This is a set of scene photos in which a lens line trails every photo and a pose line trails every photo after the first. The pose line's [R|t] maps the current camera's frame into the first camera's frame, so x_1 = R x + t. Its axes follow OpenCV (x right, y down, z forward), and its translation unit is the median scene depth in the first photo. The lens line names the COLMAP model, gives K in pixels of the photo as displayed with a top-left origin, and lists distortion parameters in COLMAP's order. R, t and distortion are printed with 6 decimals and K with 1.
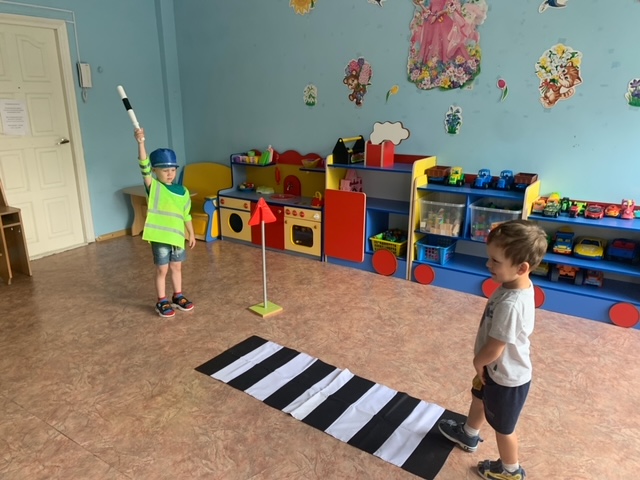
lens RADIAL K [[472.4, 0, 320.0], [0, 472.4, 240.0], [0, 0, 1]] dist [0.026976, -0.038435]
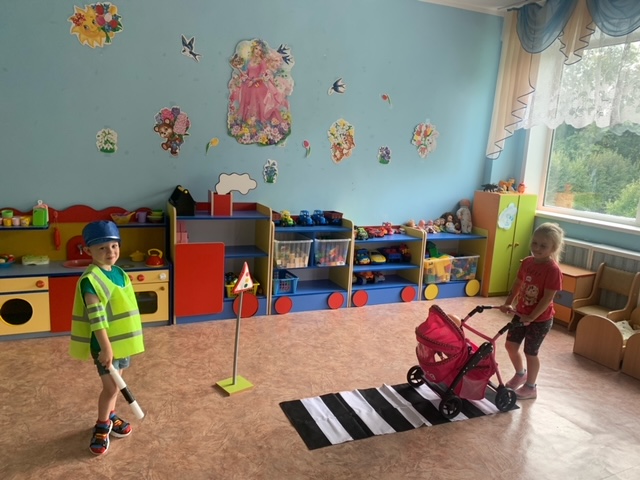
lens RADIAL K [[472.4, 0, 320.0], [0, 472.4, 240.0], [0, 0, 1]] dist [0.026976, -0.038435]
pose [[0.536674, -0.134250, 0.833041, -0.653255], [0.184991, 0.981963, 0.039072, -0.109256], [-0.823261, 0.133136, 0.551829, 0.279144]]
